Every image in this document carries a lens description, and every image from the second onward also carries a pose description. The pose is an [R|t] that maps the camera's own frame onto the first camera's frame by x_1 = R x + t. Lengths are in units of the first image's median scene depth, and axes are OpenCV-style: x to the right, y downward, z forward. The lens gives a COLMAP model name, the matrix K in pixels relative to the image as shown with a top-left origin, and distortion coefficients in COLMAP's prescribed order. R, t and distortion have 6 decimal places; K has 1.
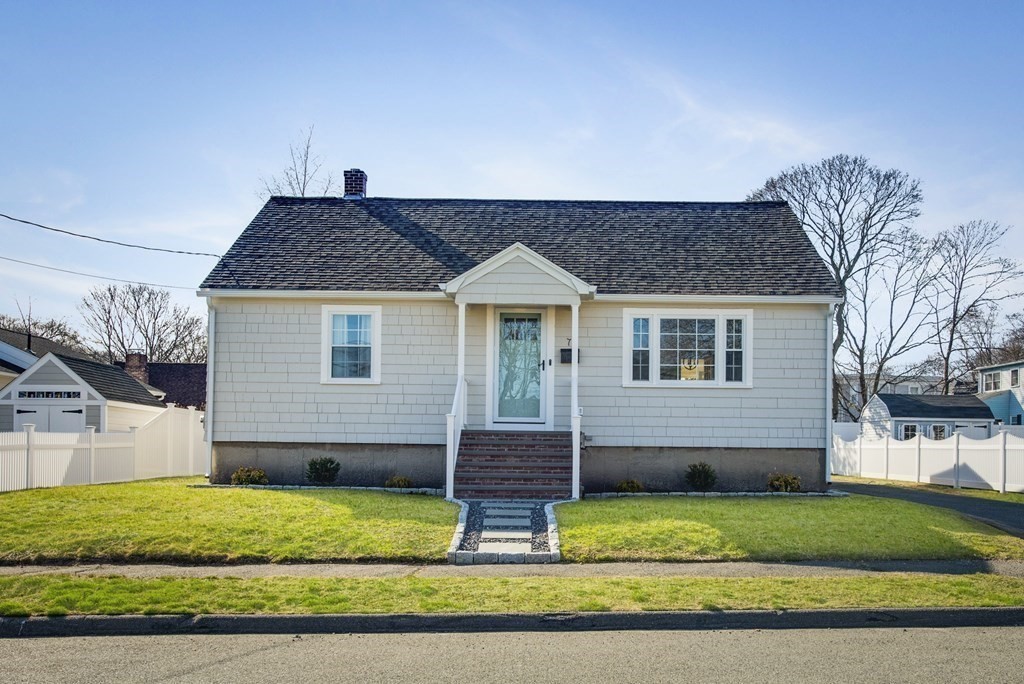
lens RADIAL K [[1143.8, 0, 512.0], [0, 1143.8, 342.0], [0, 0, 1]] dist [0.058031, 0.022952]
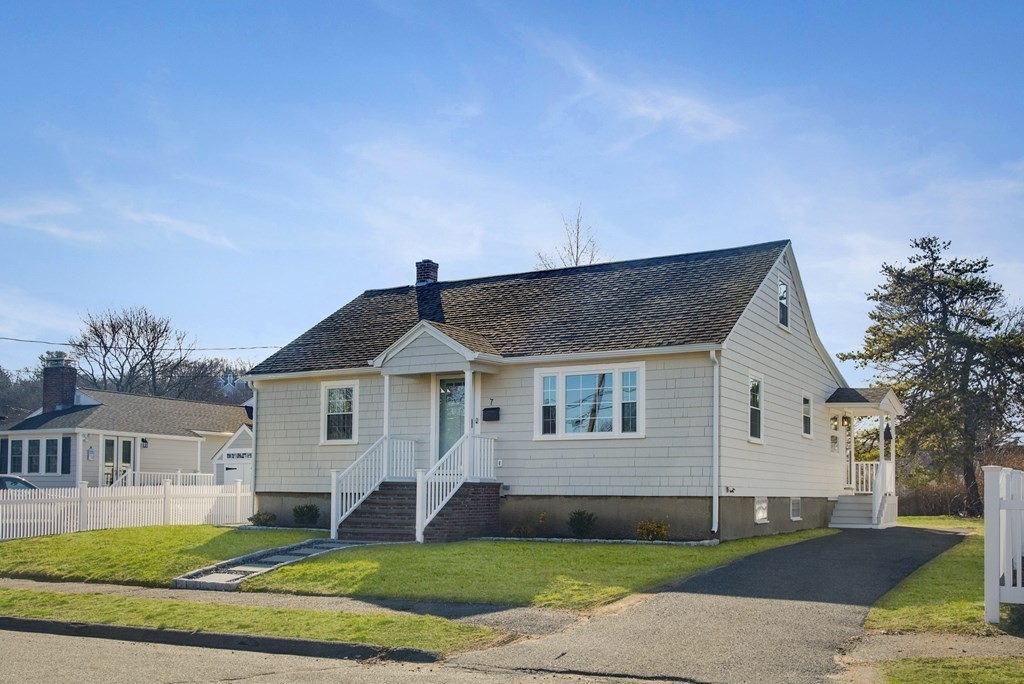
lens RADIAL K [[1143.8, 0, 512.0], [0, 1143.8, 342.0], [0, 0, 1]] dist [0.058031, 0.022952]
pose [[0.829301, -0.075381, -0.553694, 0.691560], [0.056030, 0.997083, -0.051826, 0.000829], [0.555986, 0.011956, 0.831106, 0.076292]]
